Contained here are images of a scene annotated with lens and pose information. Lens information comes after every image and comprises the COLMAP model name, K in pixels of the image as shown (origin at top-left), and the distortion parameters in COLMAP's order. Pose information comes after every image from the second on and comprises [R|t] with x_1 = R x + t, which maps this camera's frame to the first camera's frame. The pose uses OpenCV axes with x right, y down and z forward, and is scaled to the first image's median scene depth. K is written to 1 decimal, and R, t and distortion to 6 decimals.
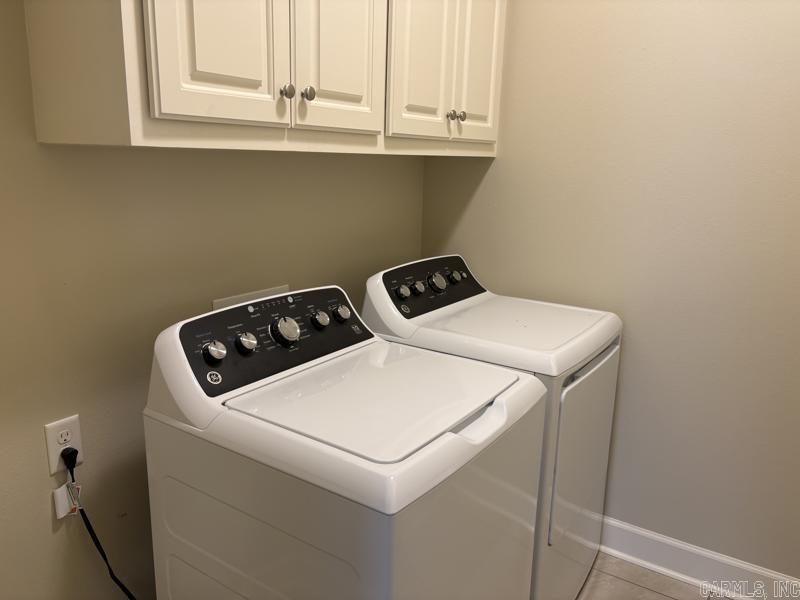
lens RADIAL K [[605.1, 0, 397.8], [0, 605.1, 302.8], [0, 0, 1]] dist [0.056303, -0.085675]
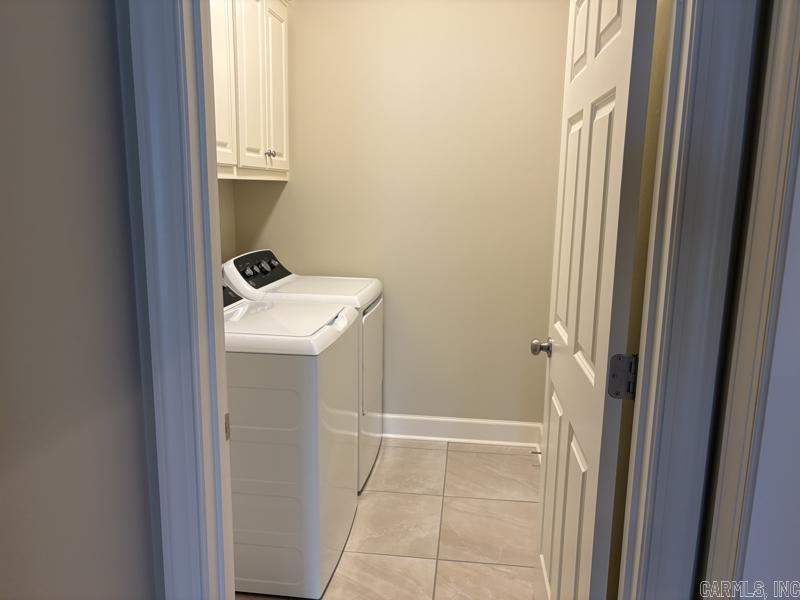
lens RADIAL K [[605.1, 0, 397.8], [0, 605.1, 302.8], [0, 0, 1]] dist [0.056303, -0.085675]
pose [[0.895098, -0.093420, 0.435972, -0.316098], [0.108263, 0.994079, -0.009265, 0.108814], [-0.432525, 0.055493, 0.899913, -0.476972]]
